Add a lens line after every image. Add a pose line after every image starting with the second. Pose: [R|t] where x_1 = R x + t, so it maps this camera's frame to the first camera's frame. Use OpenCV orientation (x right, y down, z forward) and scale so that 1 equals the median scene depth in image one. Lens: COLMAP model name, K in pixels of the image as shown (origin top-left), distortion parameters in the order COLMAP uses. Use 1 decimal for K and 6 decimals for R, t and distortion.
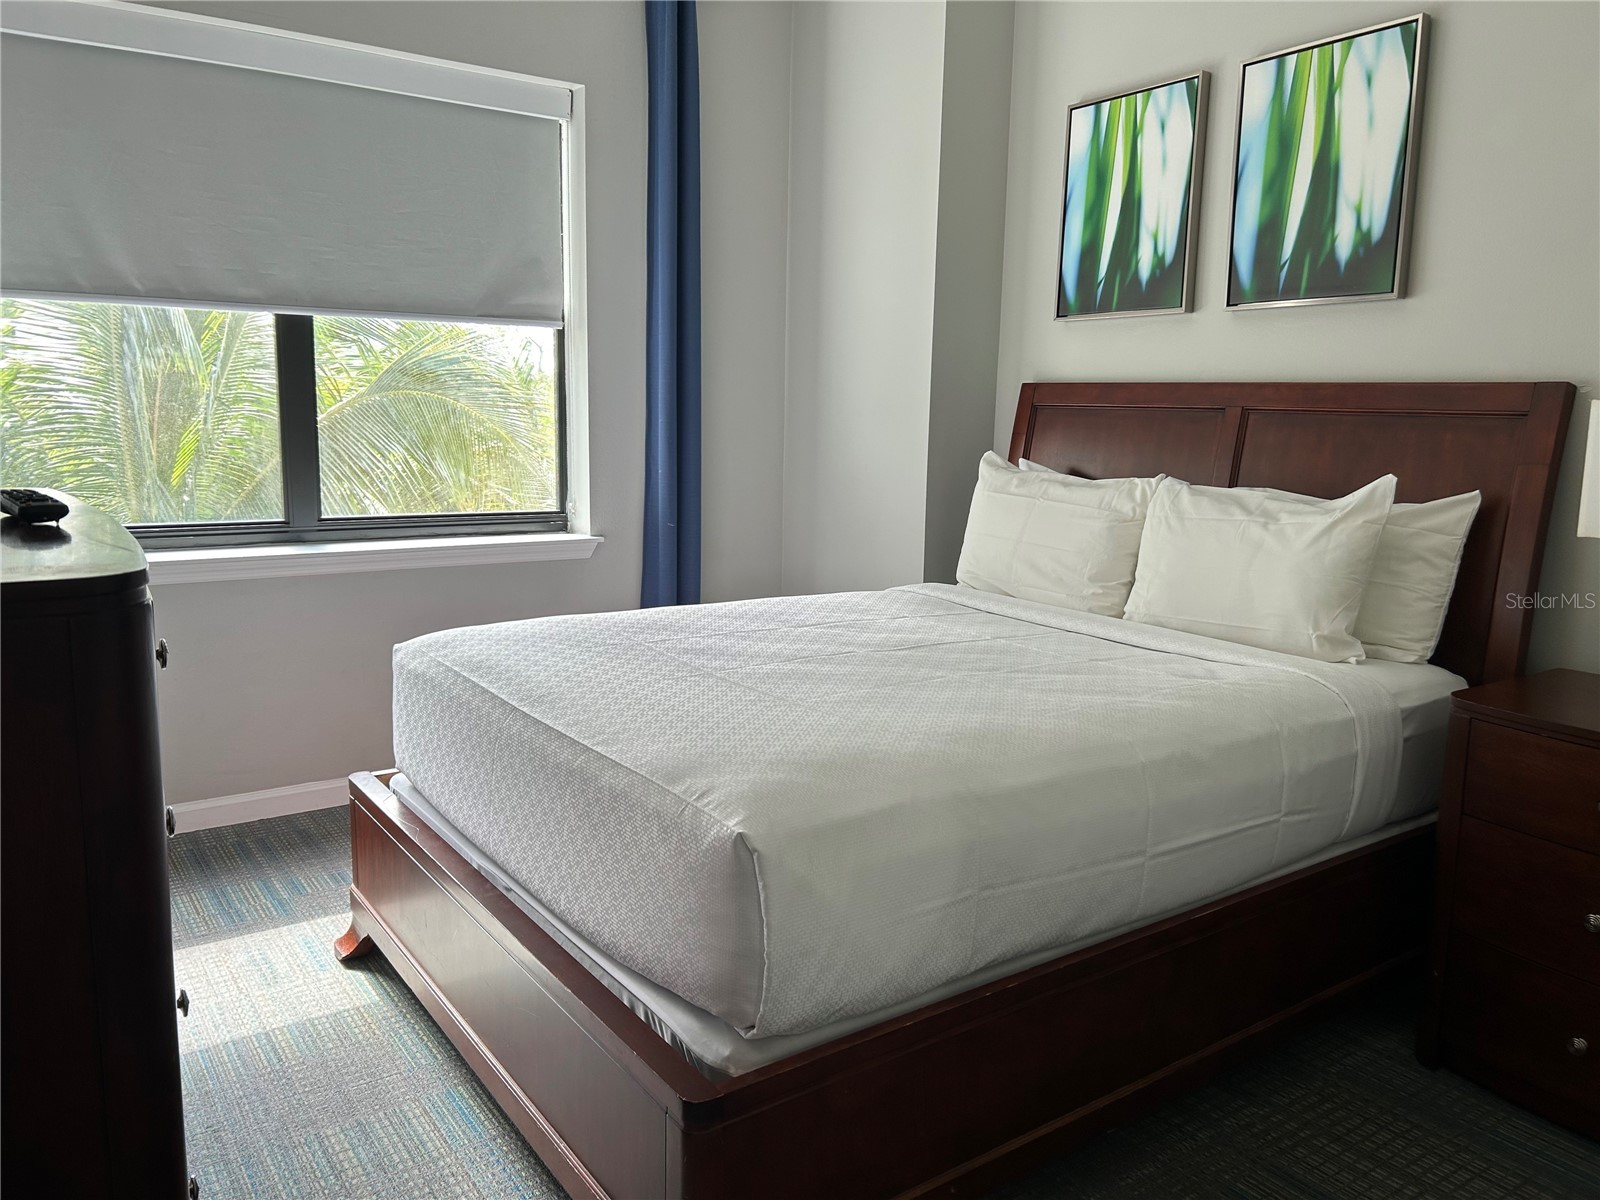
lens RADIAL K [[1197.8, 0, 796.4], [0, 1197.8, 591.8], [0, 0, 1]] dist [0.049993, -0.050405]
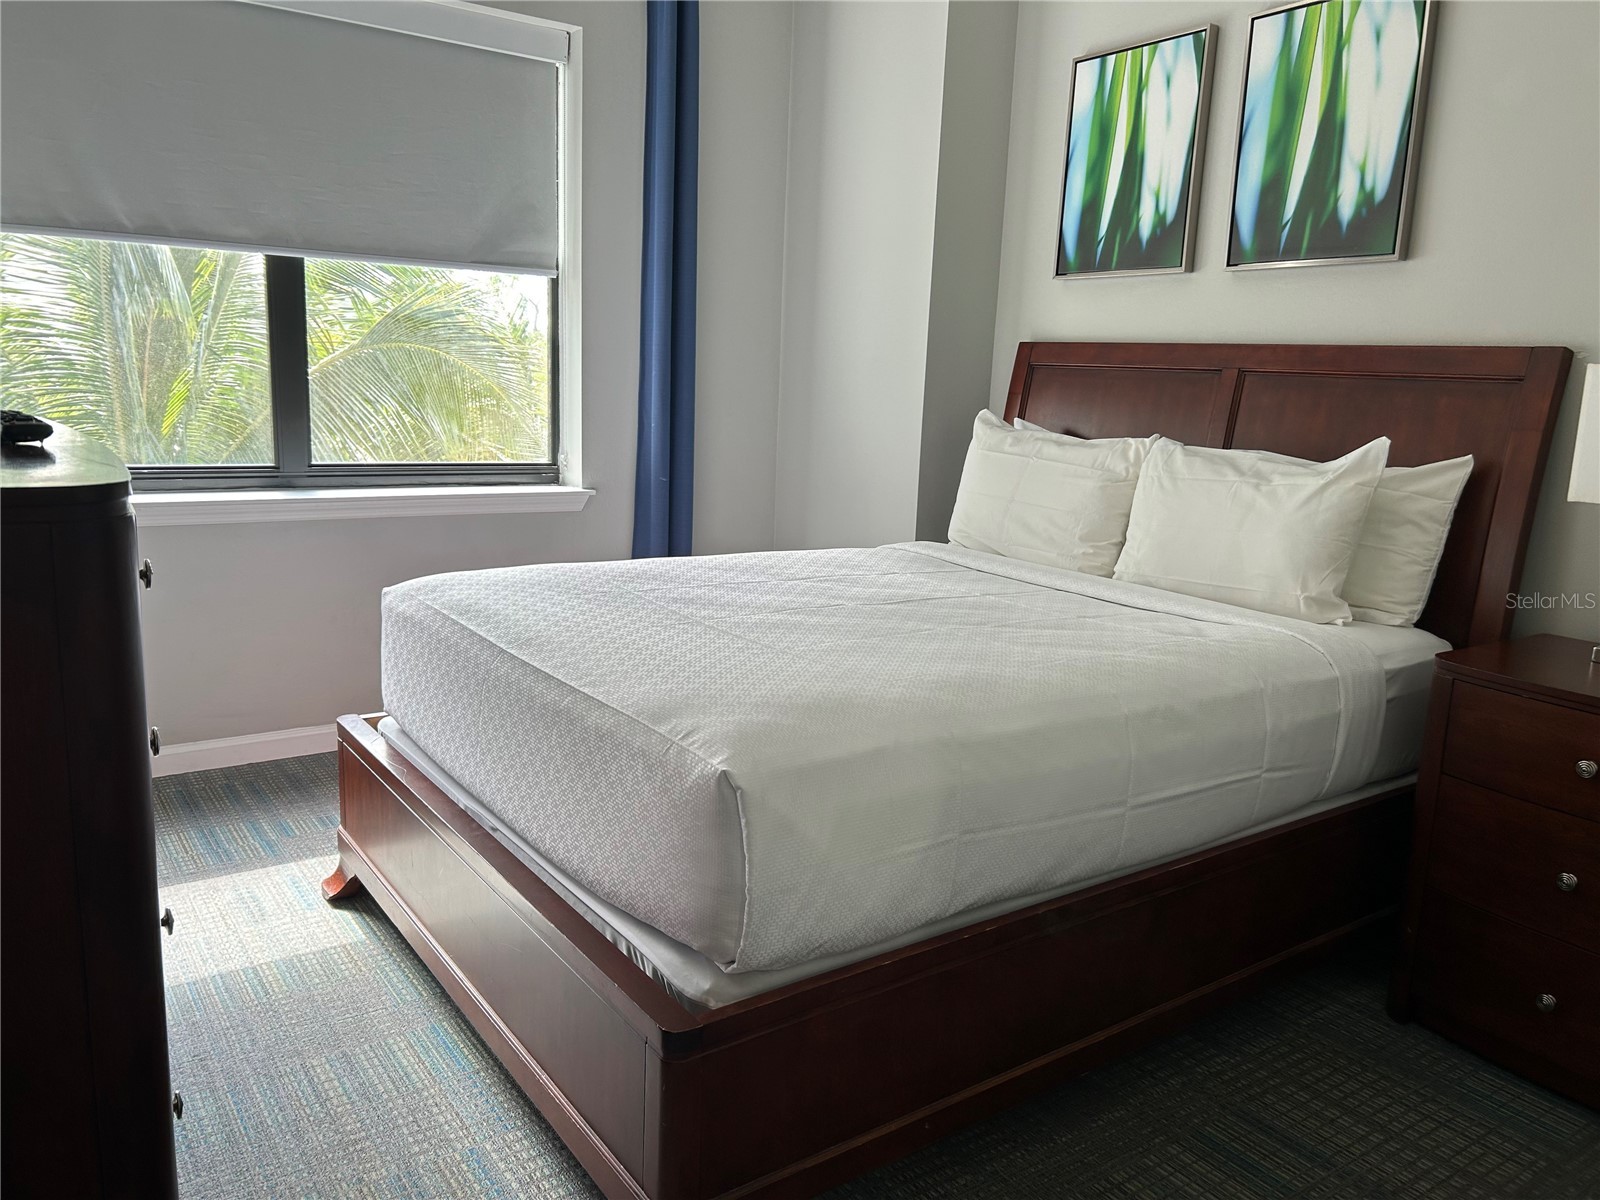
lens RADIAL K [[1197.8, 0, 795.1], [0, 1197.8, 602.6], [0, 0, 1]] dist [0.049993, -0.050405]
pose [[0.999792, 0.019755, 0.005123, 0.002552], [-0.019929, 0.999129, 0.036654, 0.011355], [-0.004395, -0.036748, 0.999315, -0.000299]]
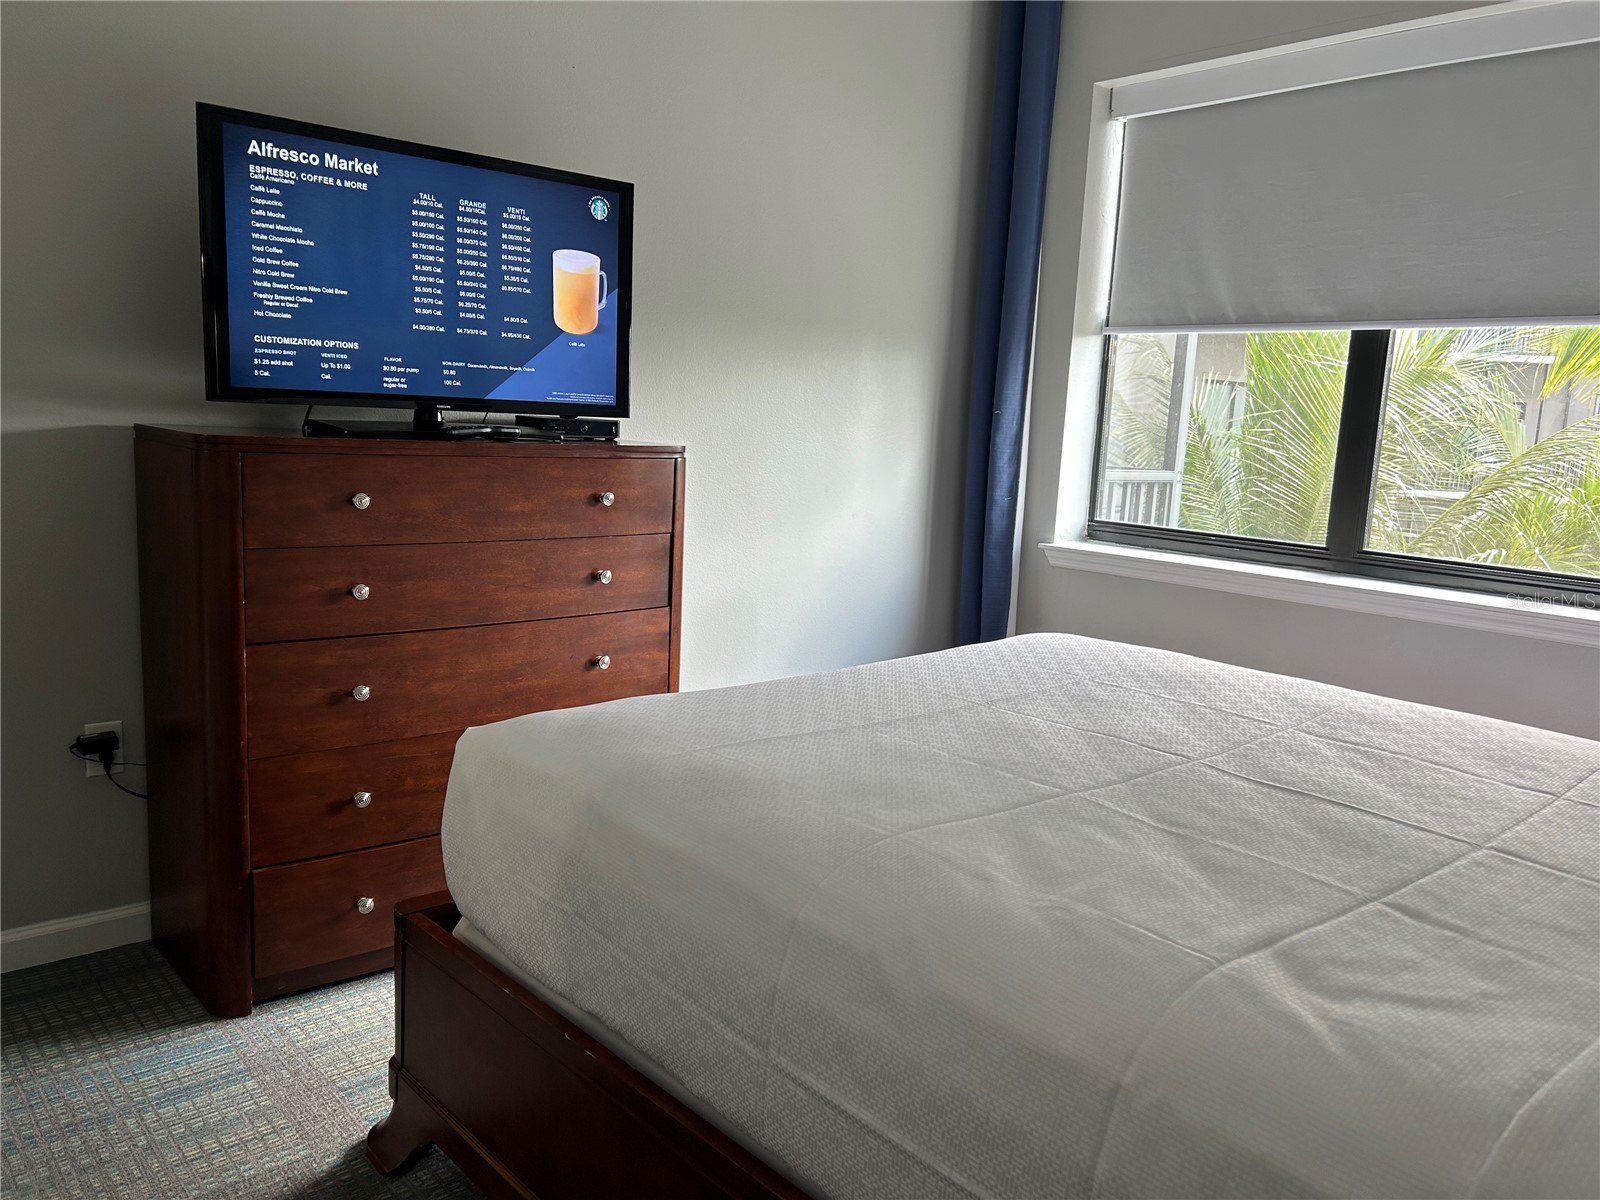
lens RADIAL K [[1197.8, 0, 797.7], [0, 1197.8, 590.9], [0, 0, 1]] dist [0.049993, -0.050405]
pose [[0.133185, 0.141397, -0.980953, 0.593617], [-0.194938, 0.974174, 0.113953, -0.067282], [0.971731, 0.176048, 0.157309, 0.579362]]
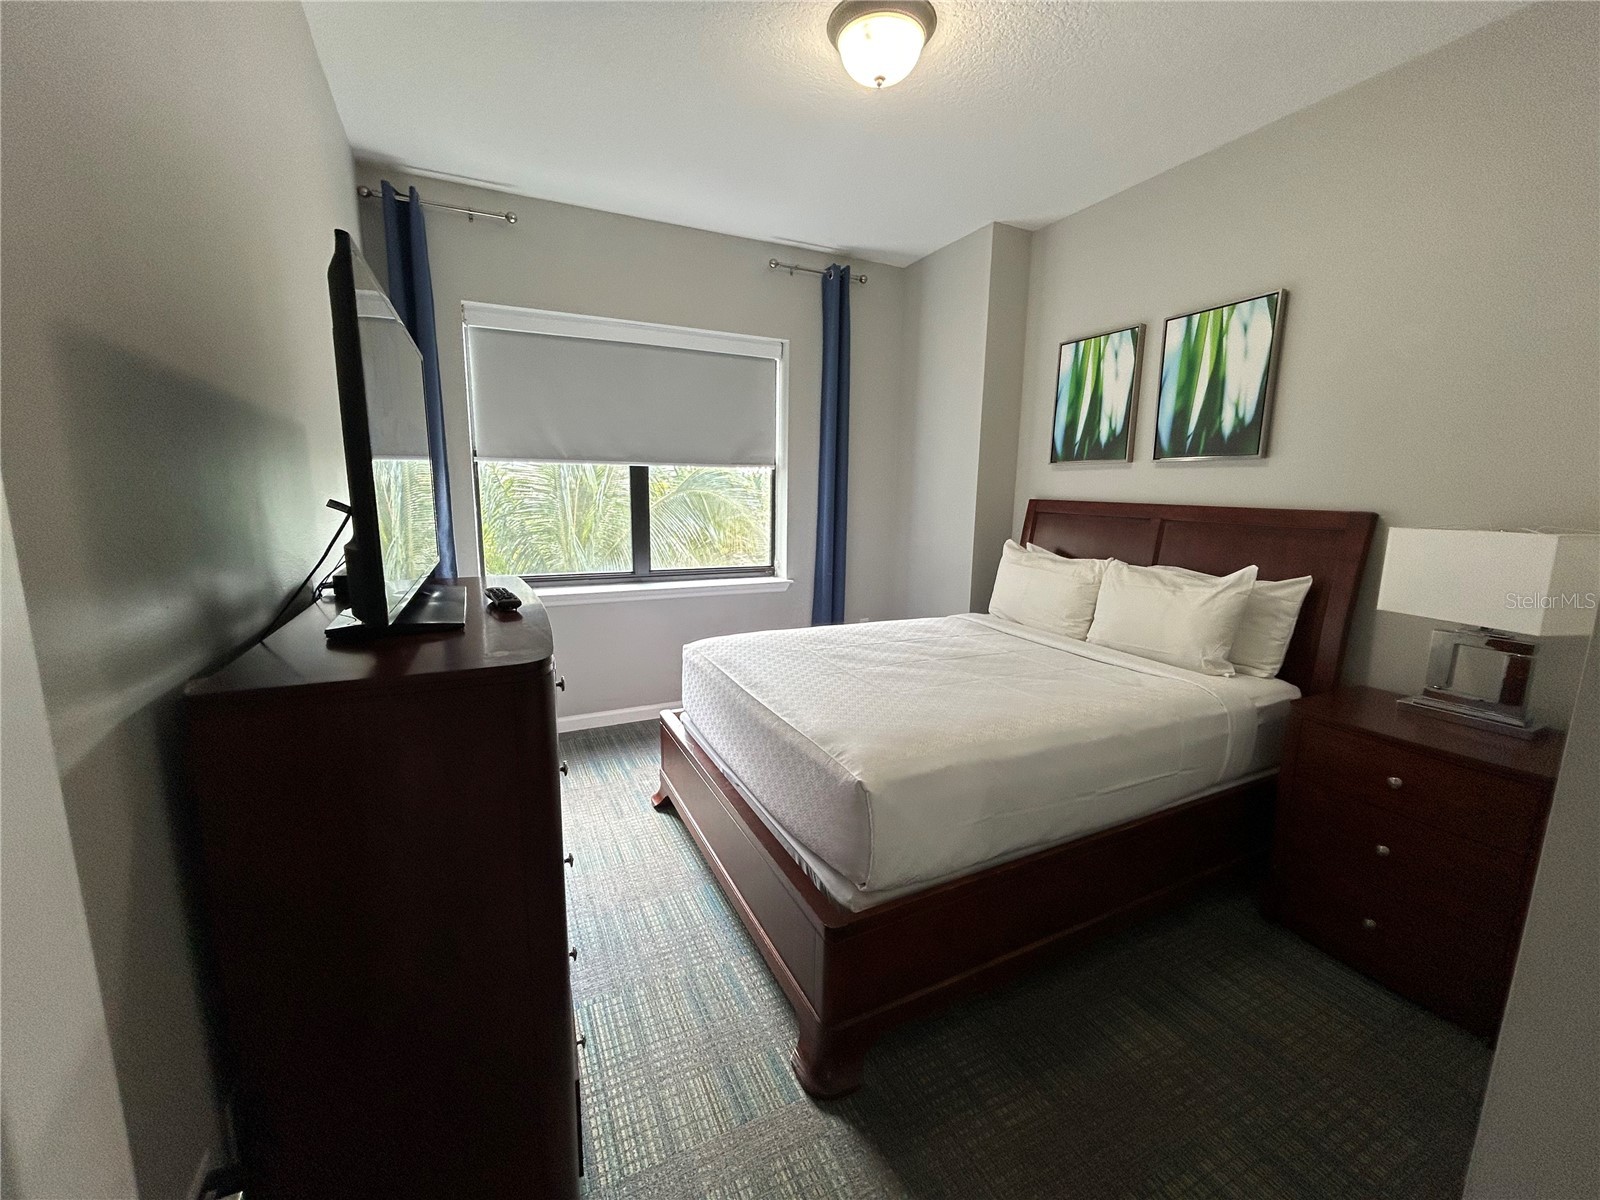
lens RADIAL K [[646.4, 0, 801.9], [0, 646.4, 596.0], [0, 0, 1]] dist [0.002072, -0.002137]
pose [[0.988508, 0.021942, -0.149566, 0.003777], [-0.020866, 0.999744, 0.008756, -0.043898], [0.149720, -0.005534, 0.988713, 0.012603]]
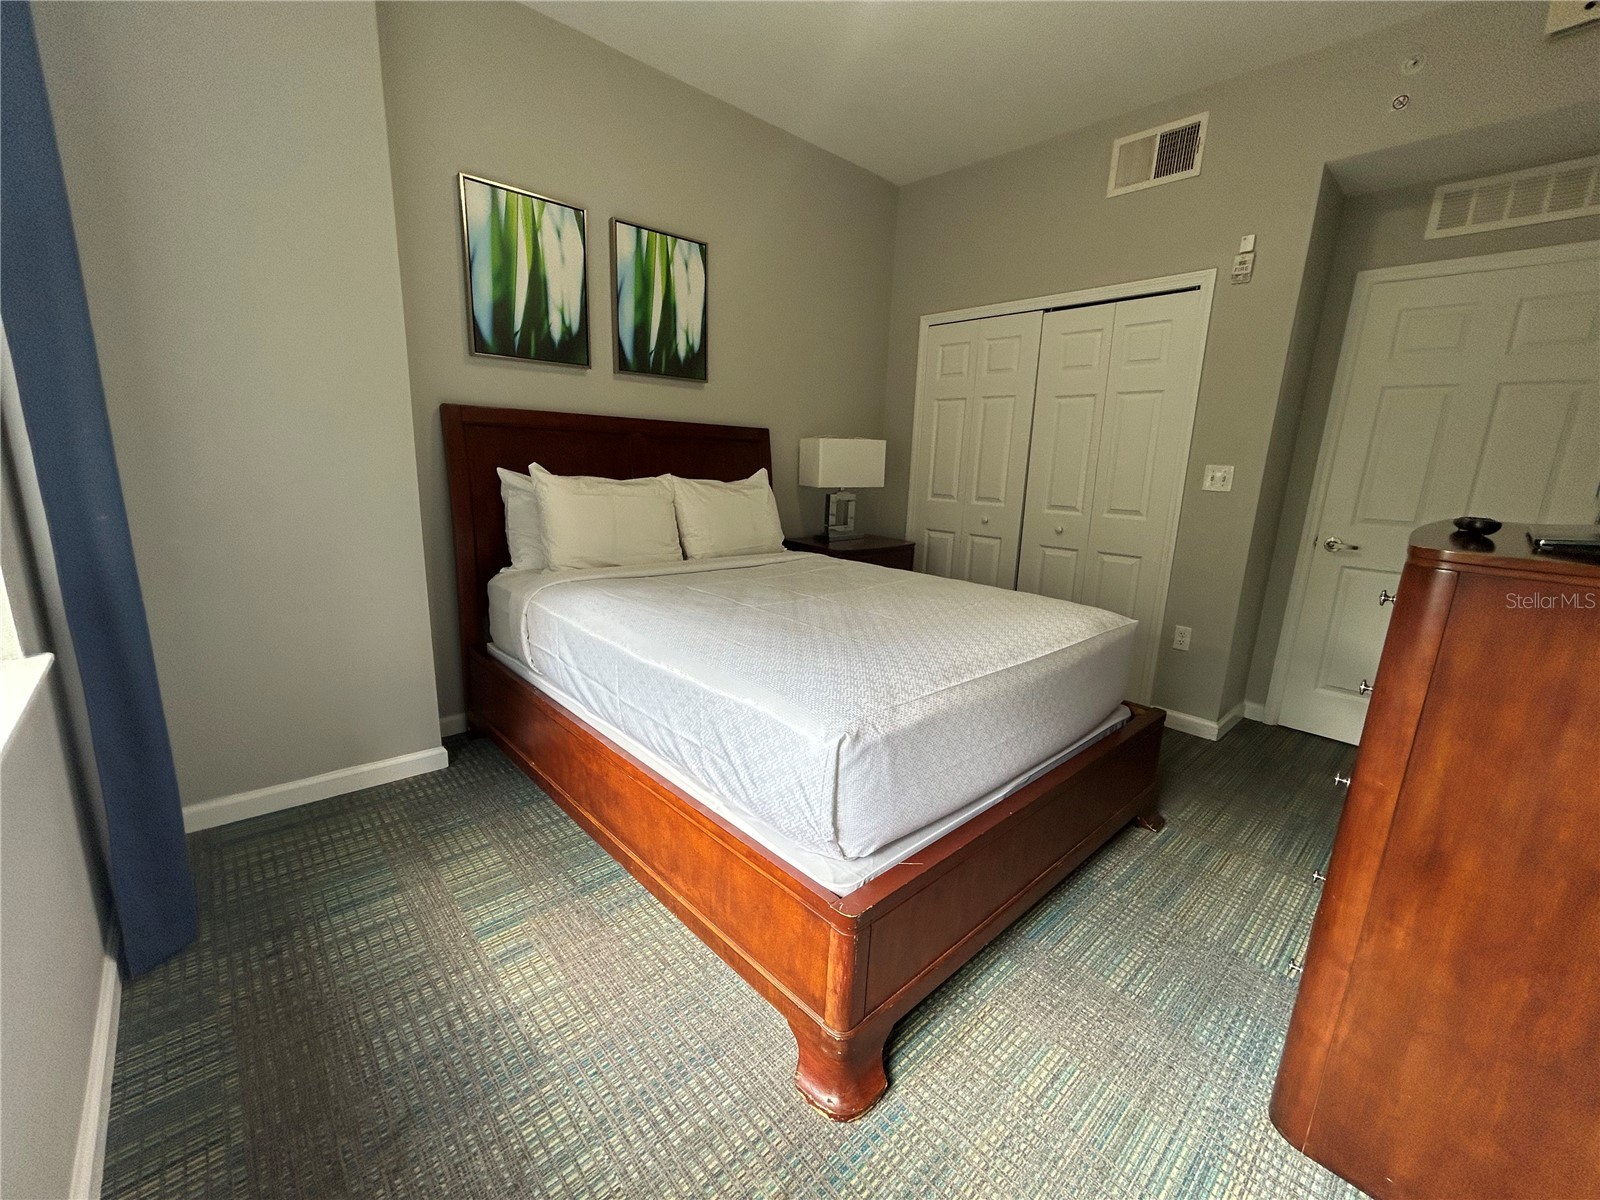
lens RADIAL K [[646.4, 0, 791.1], [0, 646.4, 597.1], [0, 0, 1]] dist [0.002072, -0.002137]
pose [[-0.121180, -0.245481, 0.961798, -0.678932], [0.109119, 0.959771, 0.258712, -0.156080], [-0.986615, 0.136301, -0.089518, 0.984658]]
